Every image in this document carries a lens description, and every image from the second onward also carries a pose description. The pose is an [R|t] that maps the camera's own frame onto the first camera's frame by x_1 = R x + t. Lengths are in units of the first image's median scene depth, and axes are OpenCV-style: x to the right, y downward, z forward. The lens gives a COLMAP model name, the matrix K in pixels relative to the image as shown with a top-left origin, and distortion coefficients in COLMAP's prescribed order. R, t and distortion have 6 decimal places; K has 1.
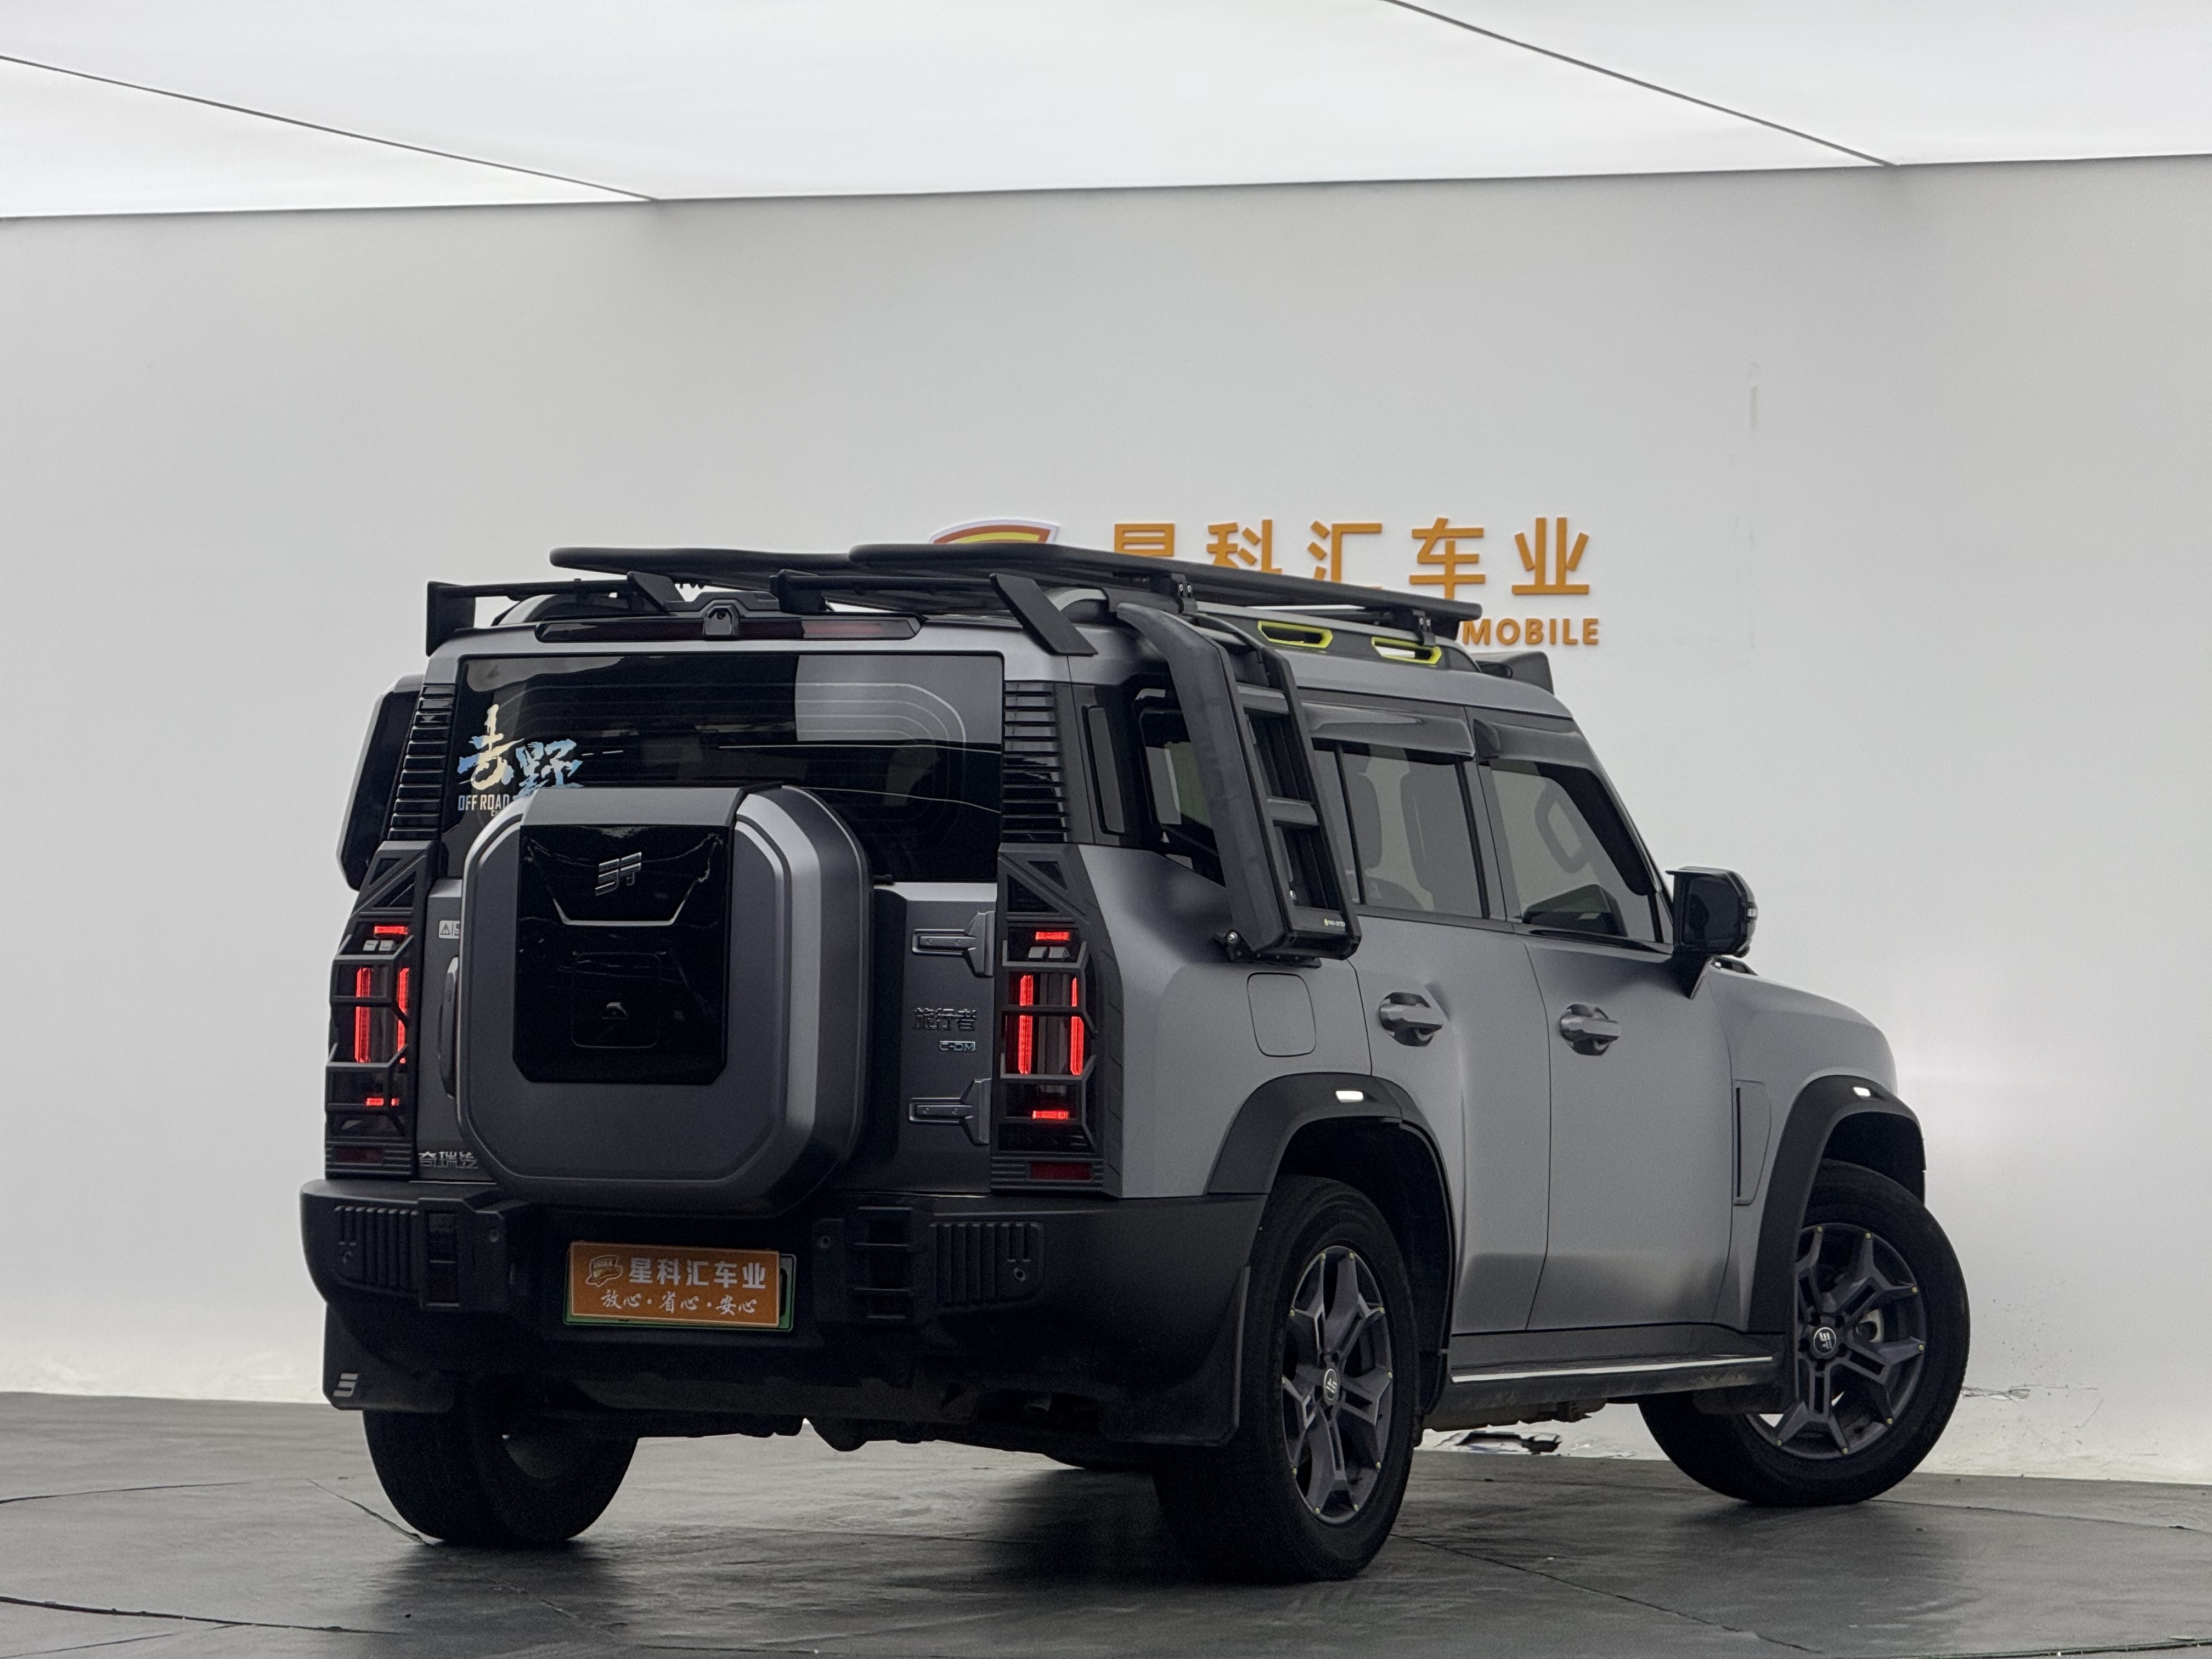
lens RADIAL K [[7762.1, 0, 1106.0], [0, 7762.1, 829.5], [0, 0, 1]] dist [-0.200404, 4.513120]
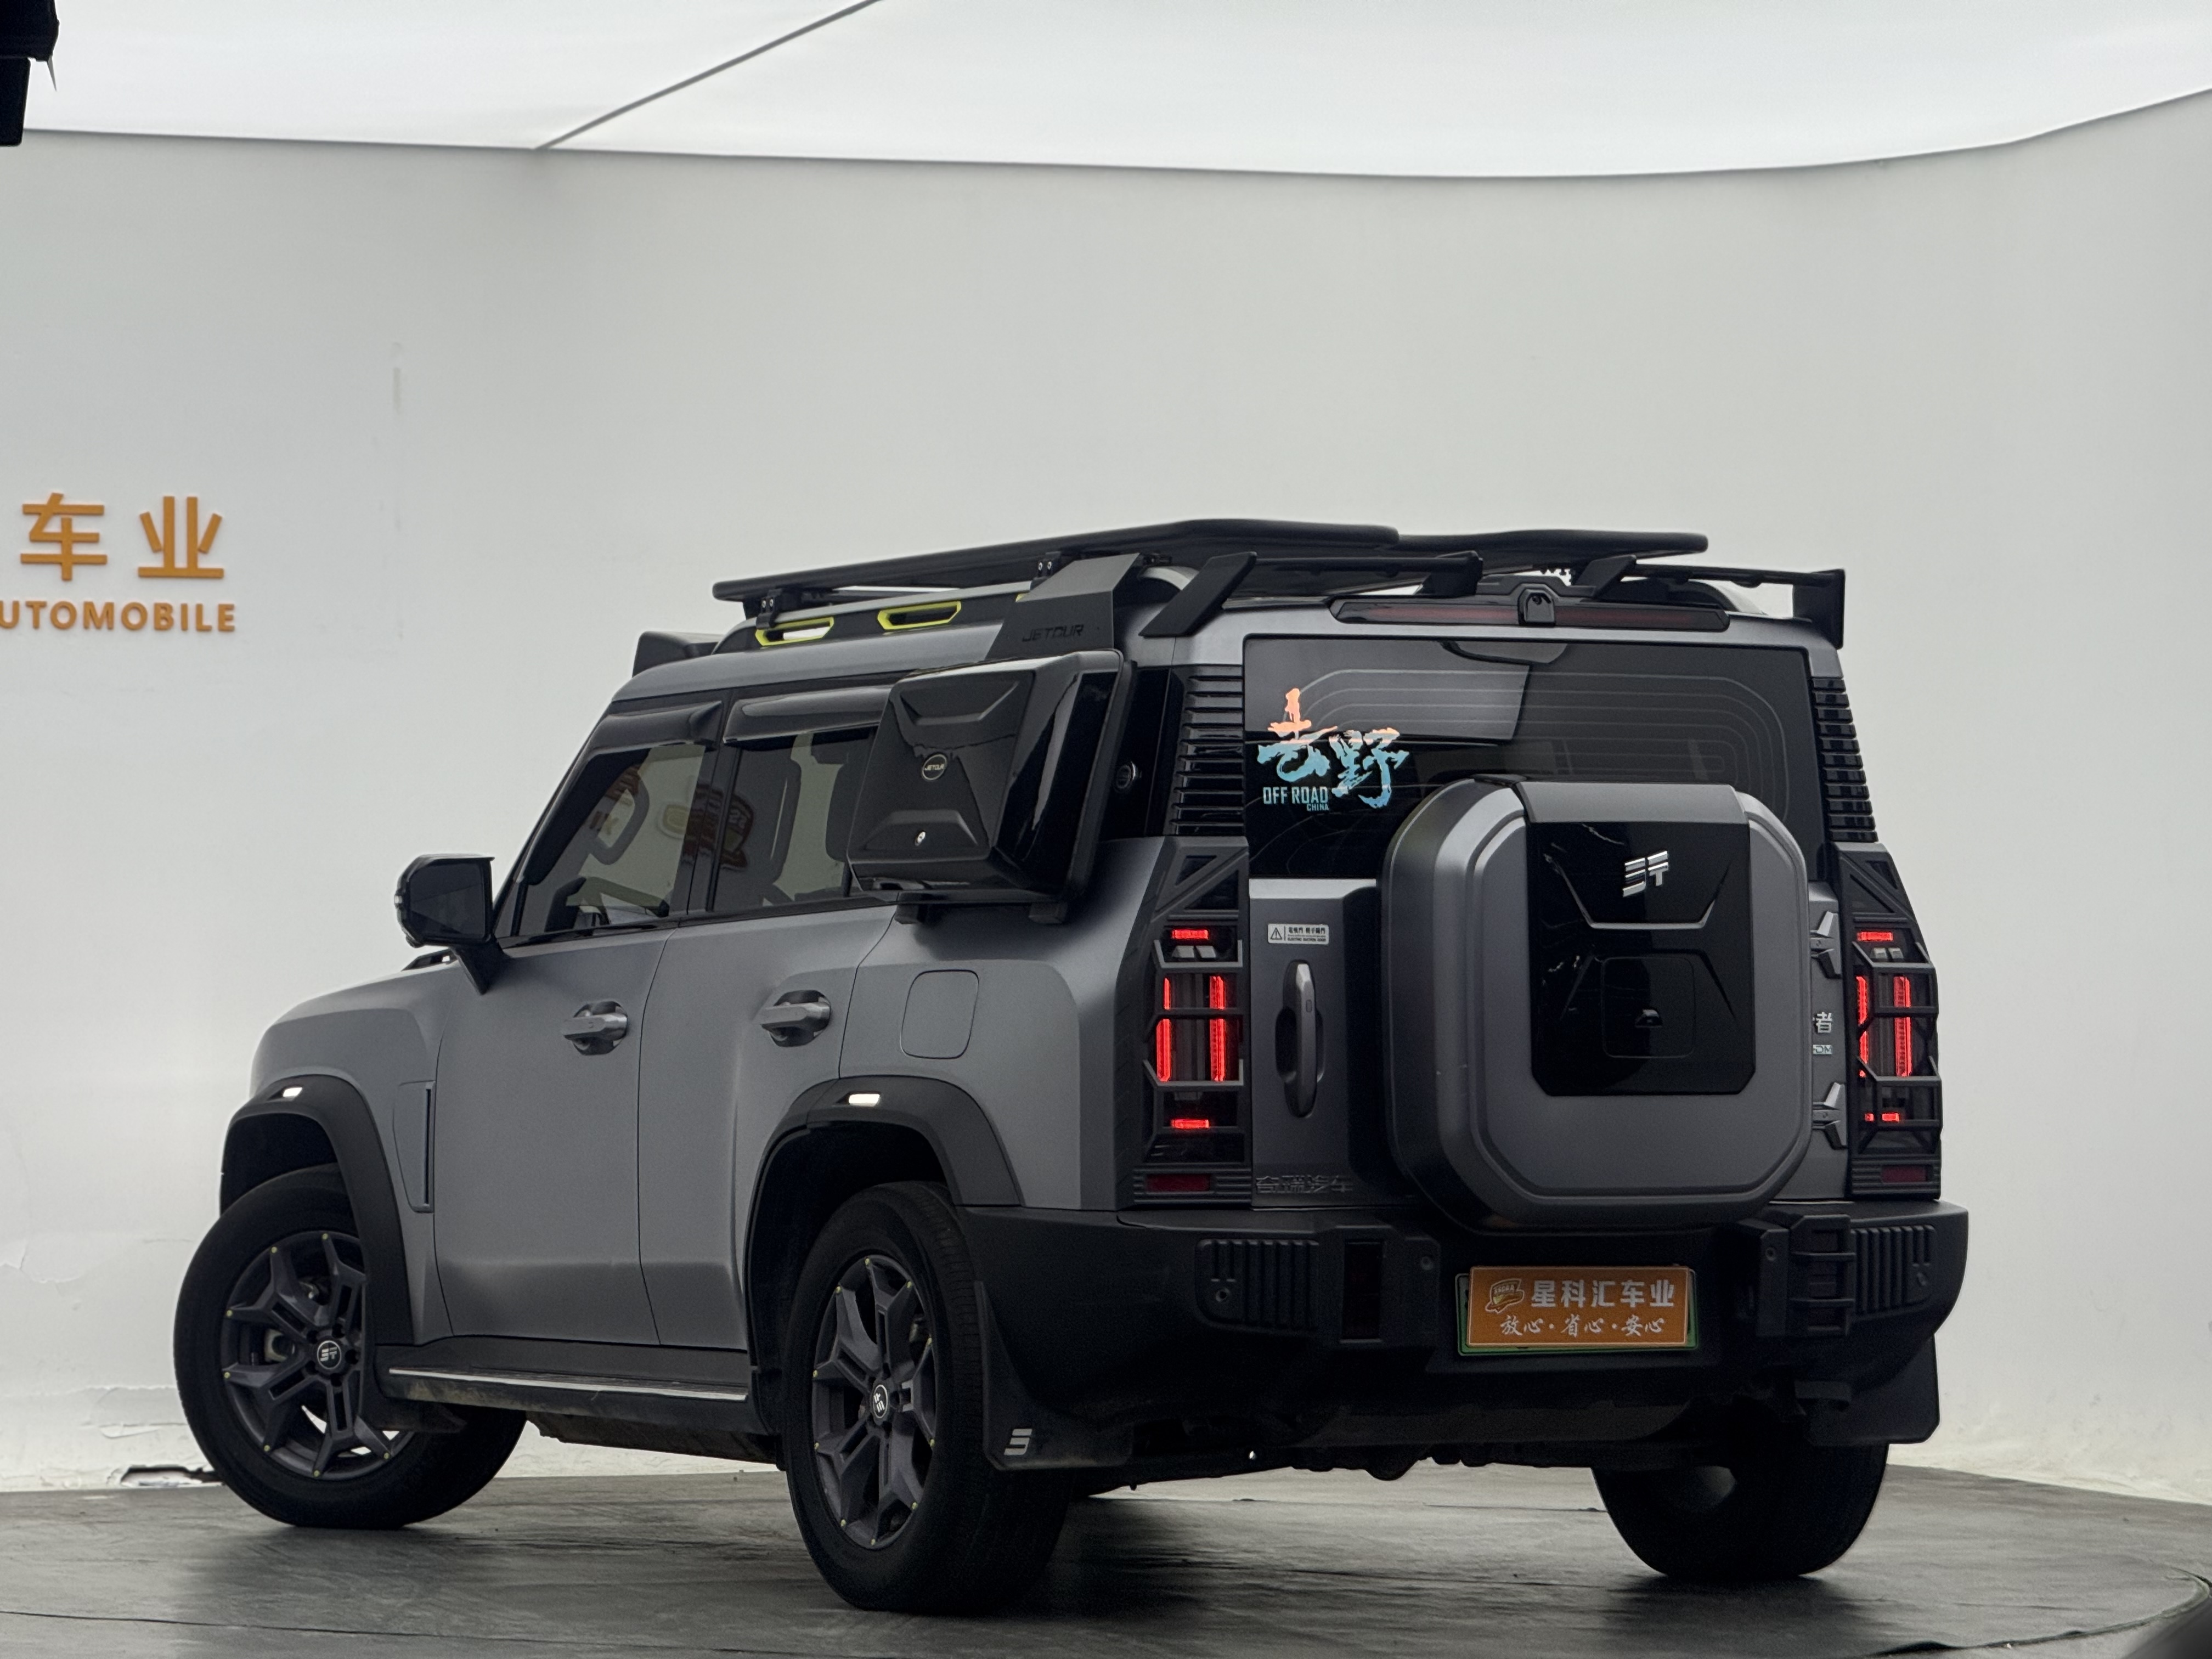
lens RADIAL K [[7467.2, 0, 1106.0], [0, 7467.2, 829.5], [0, 0, 1]] dist [-0.172637, -1.992453]
pose [[0.696920, 0.002859, 0.717143, -0.731778], [-0.003209, 0.999994, -0.000868, 0.001381], [-0.717142, -0.001696, 0.696925, 0.399154]]
